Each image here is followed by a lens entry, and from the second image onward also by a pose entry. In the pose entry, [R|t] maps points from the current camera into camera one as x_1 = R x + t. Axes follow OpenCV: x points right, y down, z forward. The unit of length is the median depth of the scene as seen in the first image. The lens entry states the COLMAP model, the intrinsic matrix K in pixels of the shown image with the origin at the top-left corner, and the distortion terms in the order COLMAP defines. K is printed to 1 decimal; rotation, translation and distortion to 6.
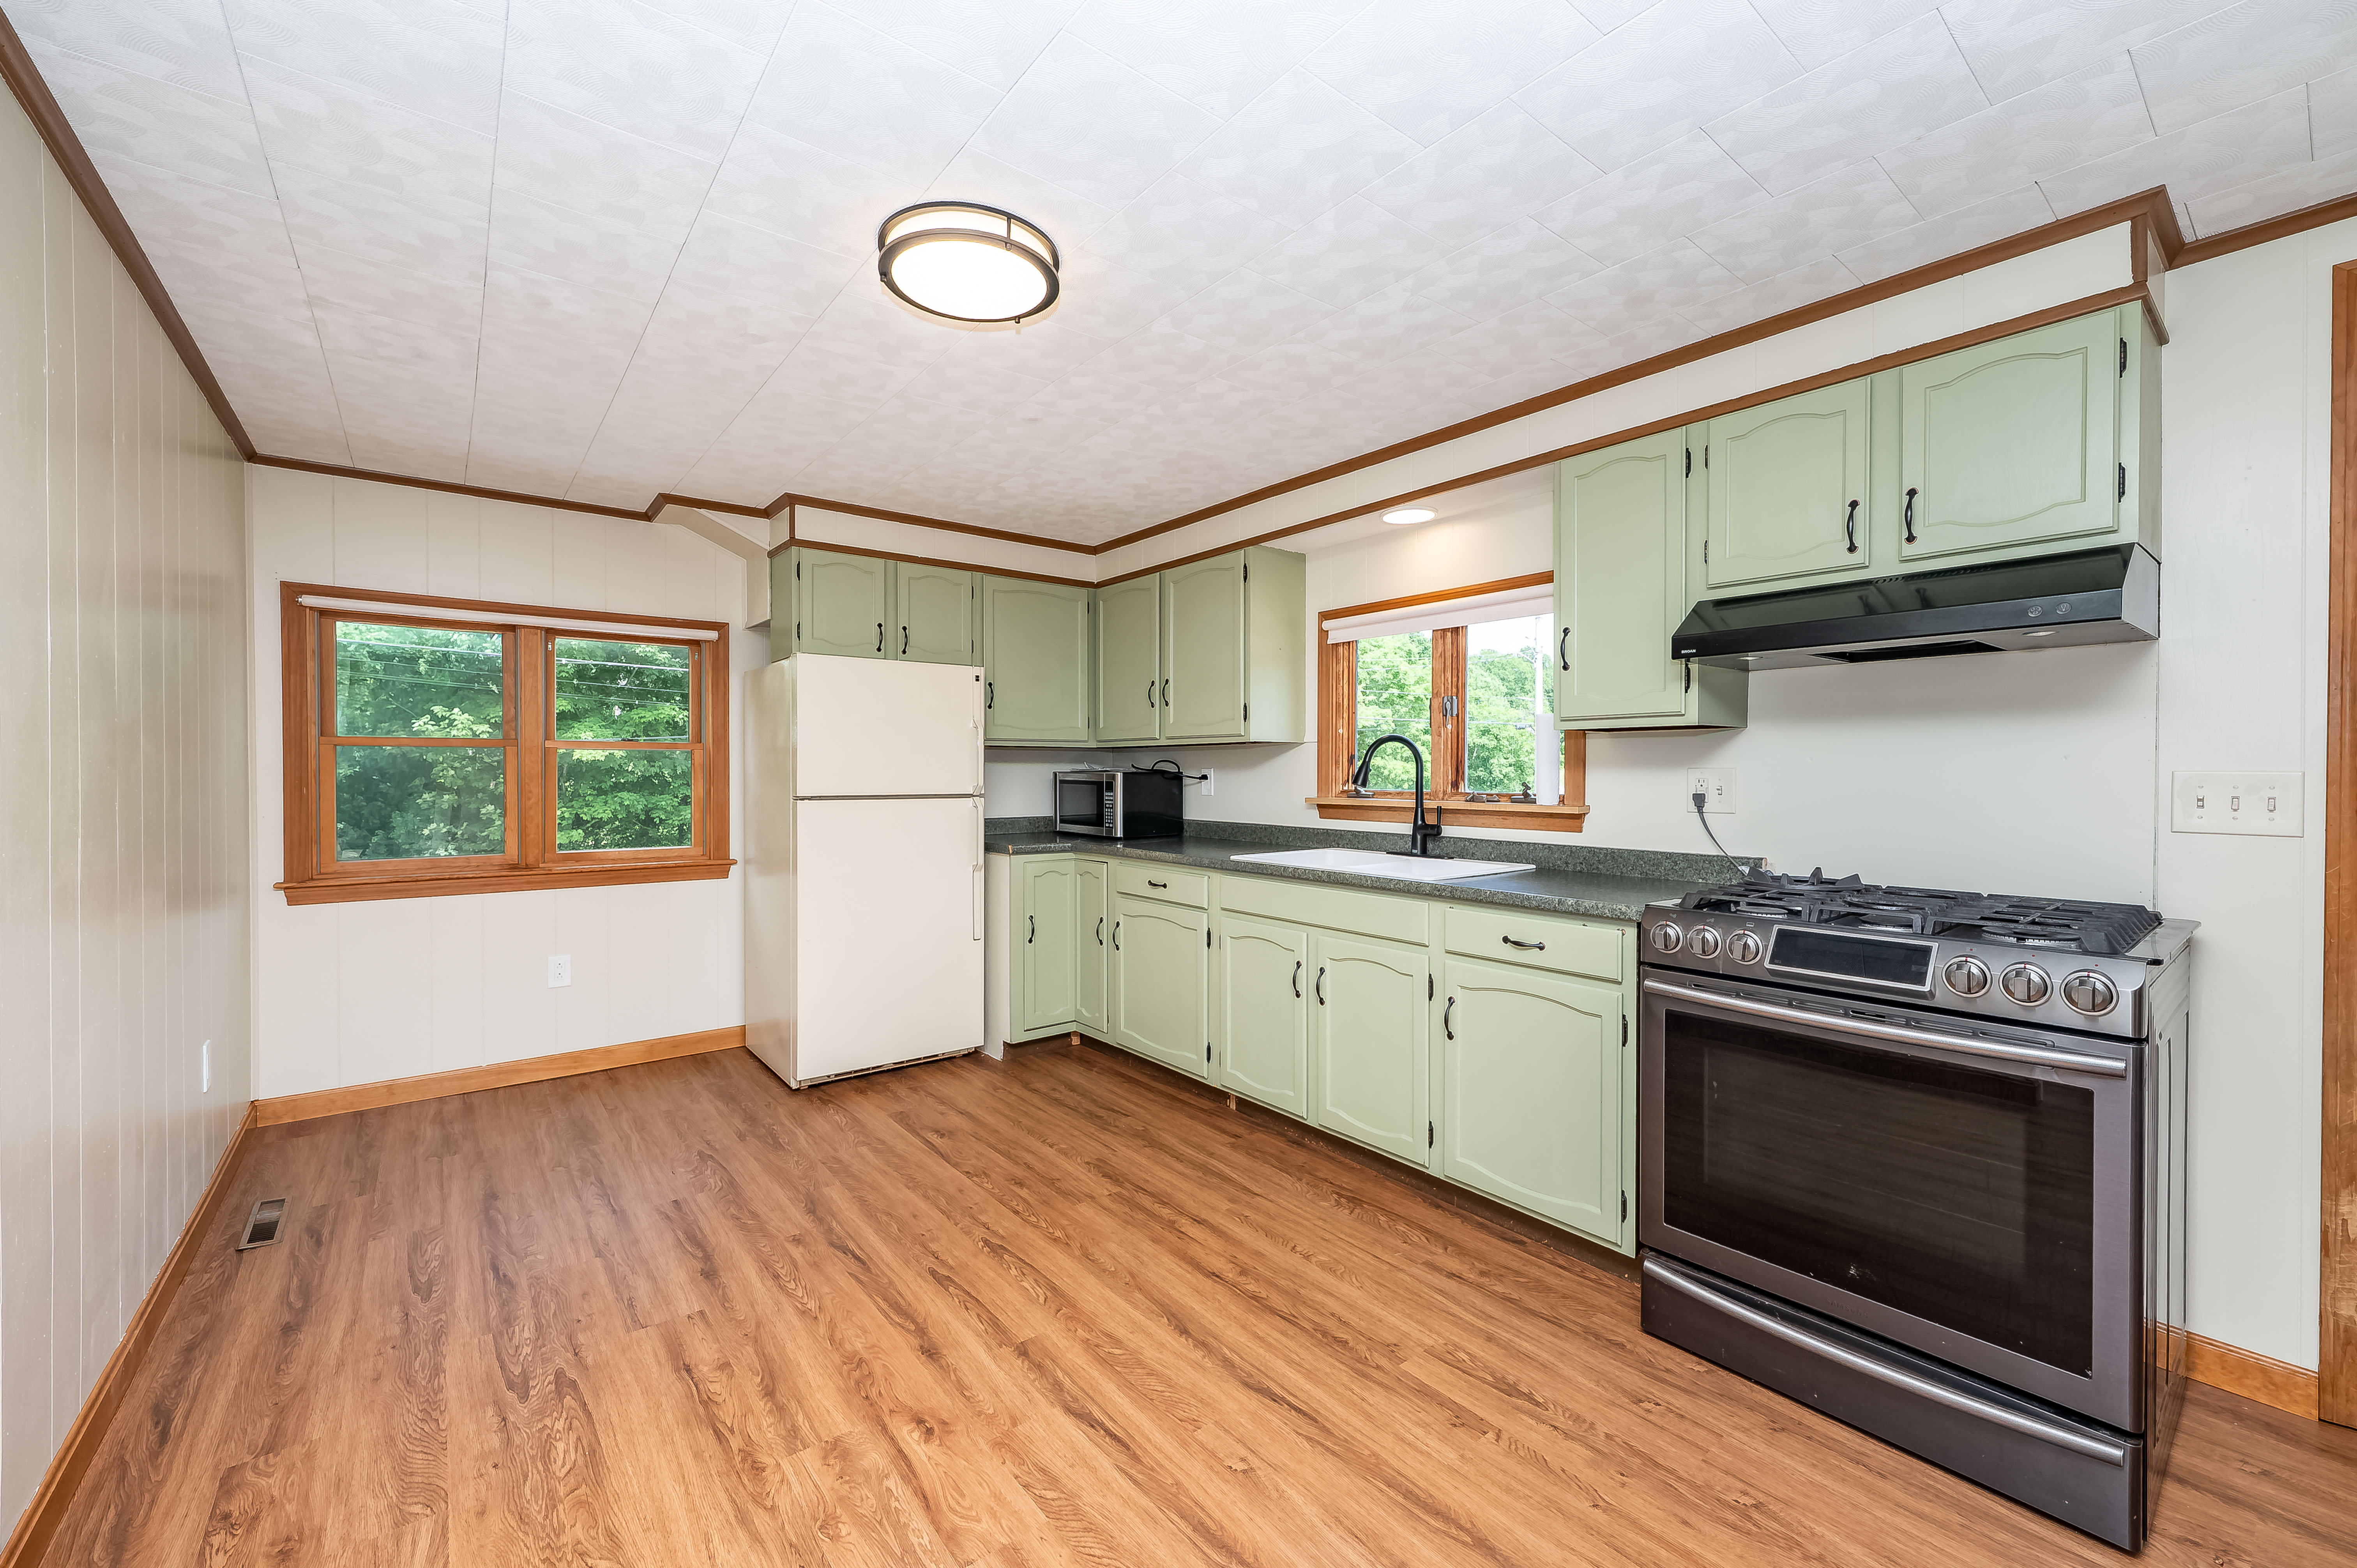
lens RADIAL K [[981.2, 0, 1169.1], [0, 981.2, 772.7], [0, 0, 1]] dist [0.001950, 0.000082]
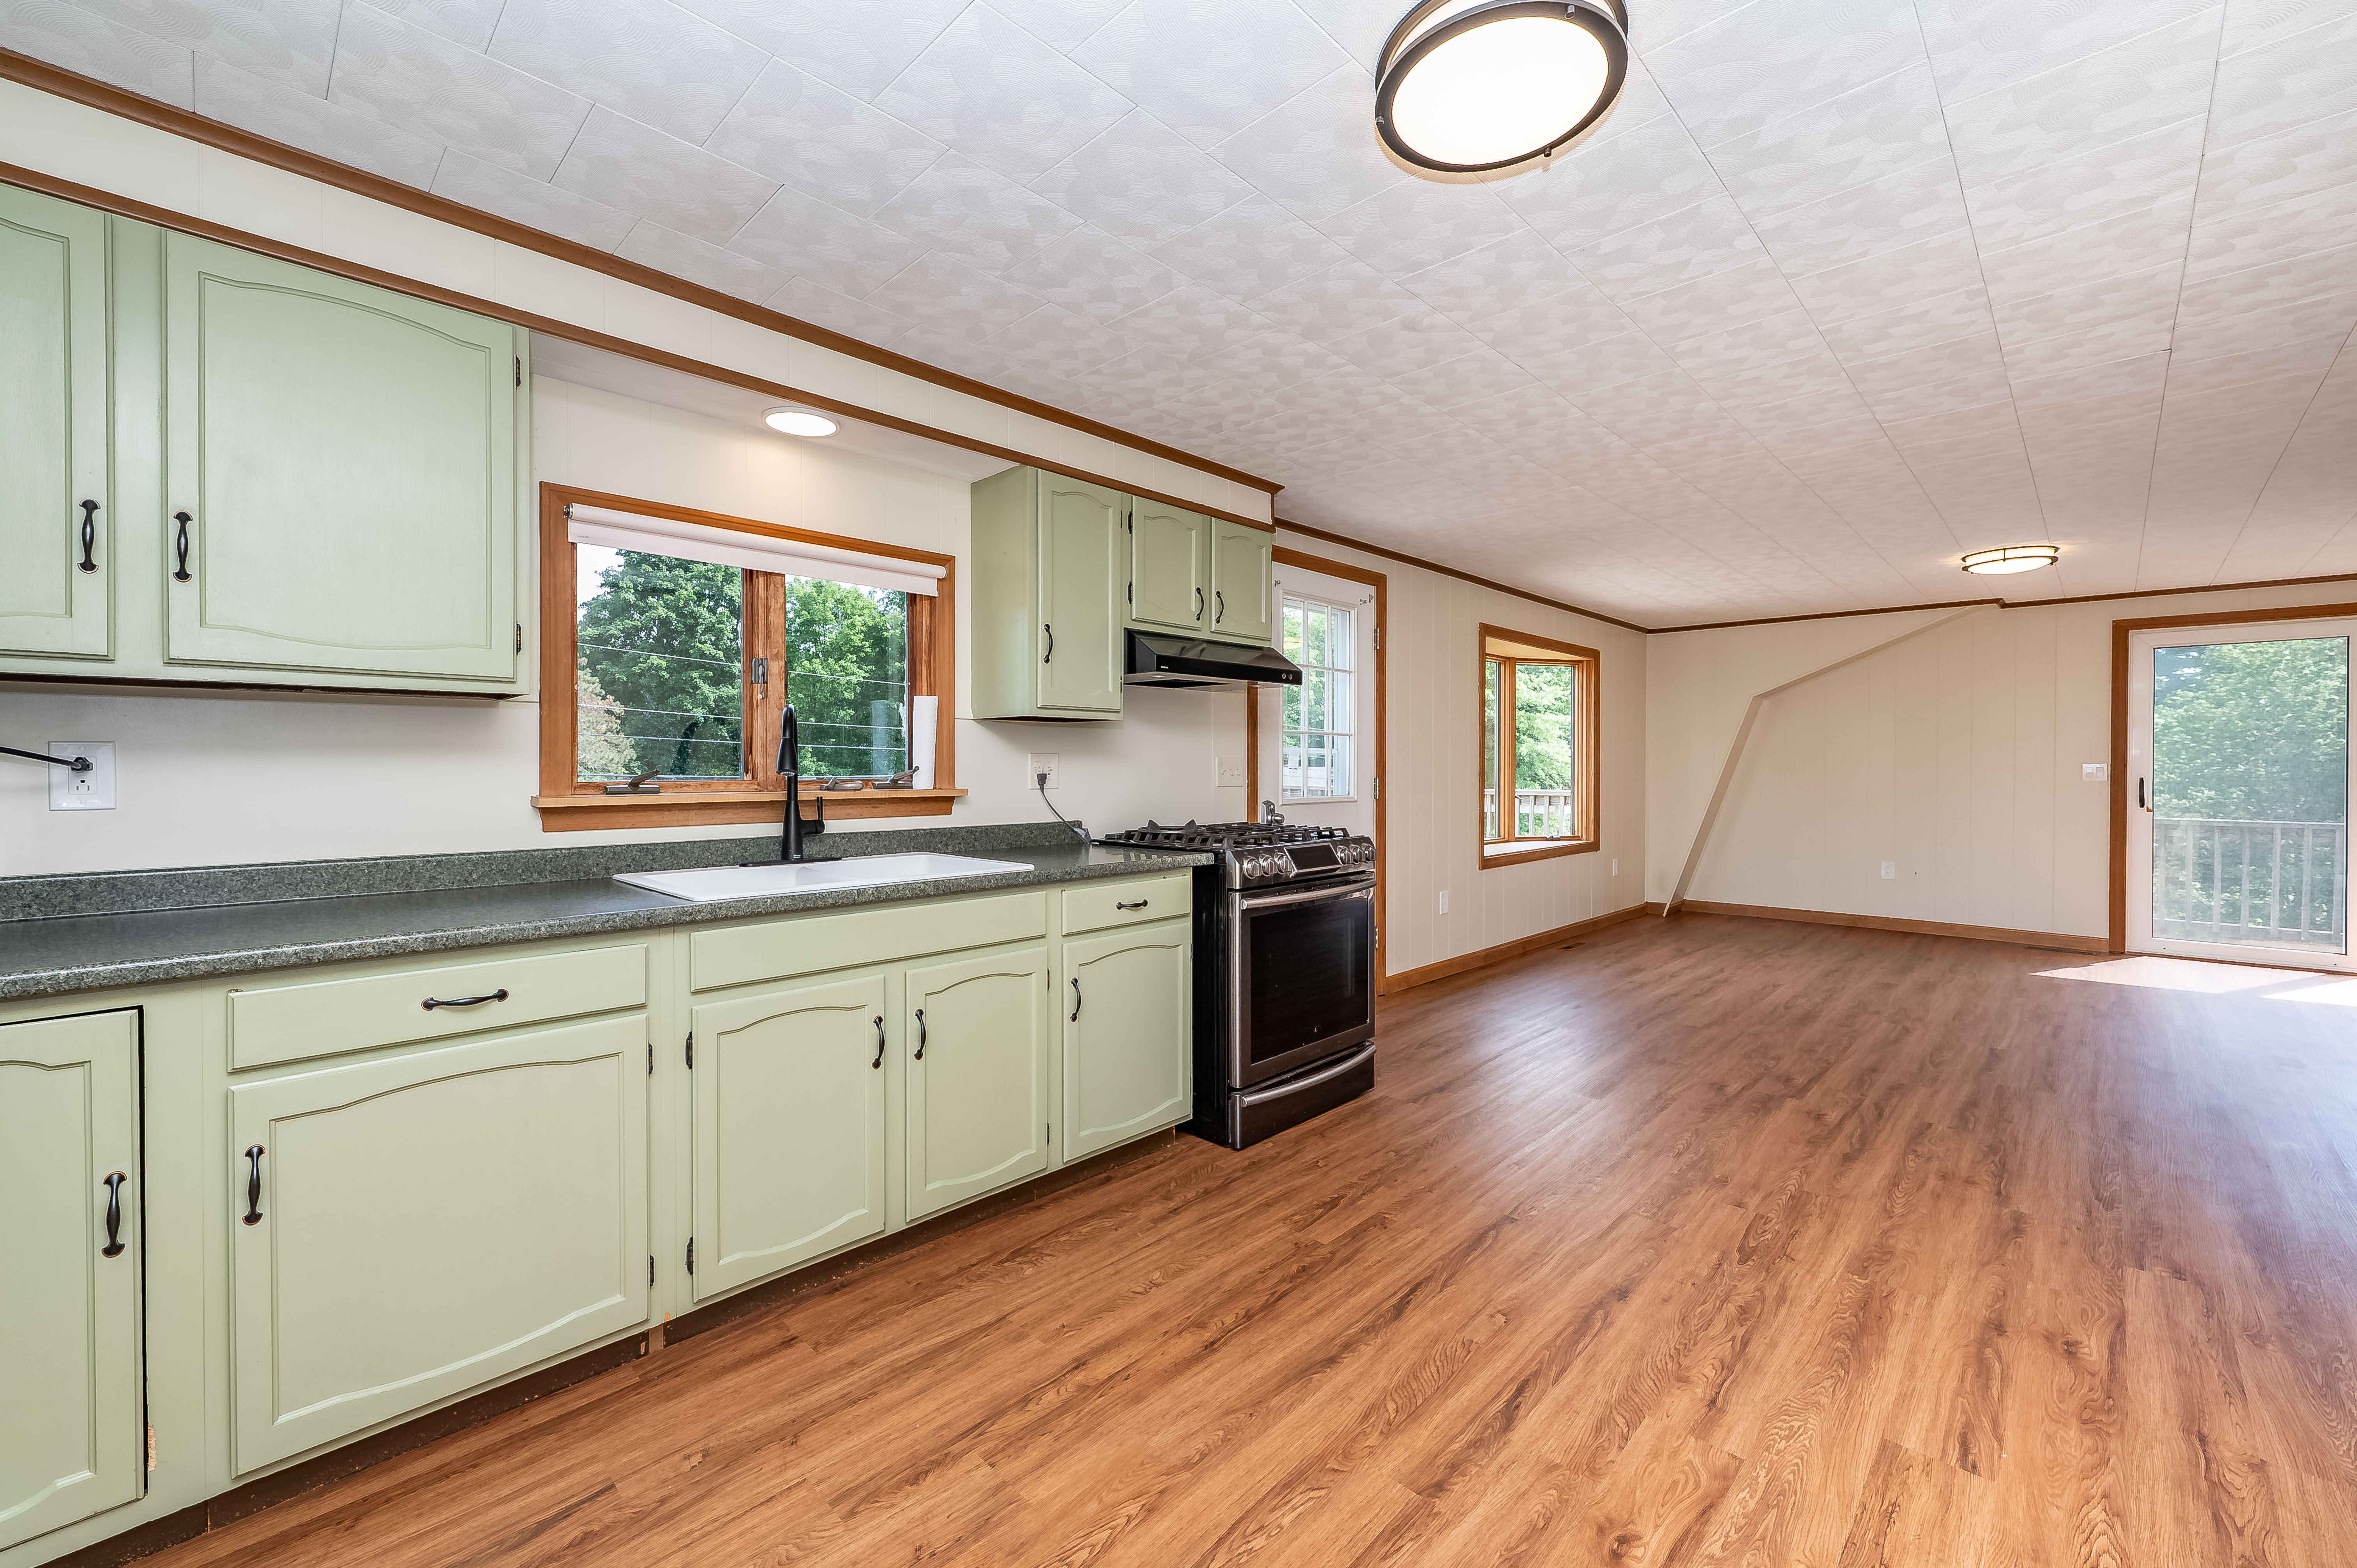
lens RADIAL K [[900.5, 0, 1224.6], [0, 900.5, 773.4], [0, 0, 1]] dist [0.000483, -0.000021]
pose [[-0.151240, -0.009035, 0.988456, -0.701898], [0.003457, 0.999947, 0.009669, 0.012070], [-0.988491, 0.004880, -0.151201, 1.080386]]
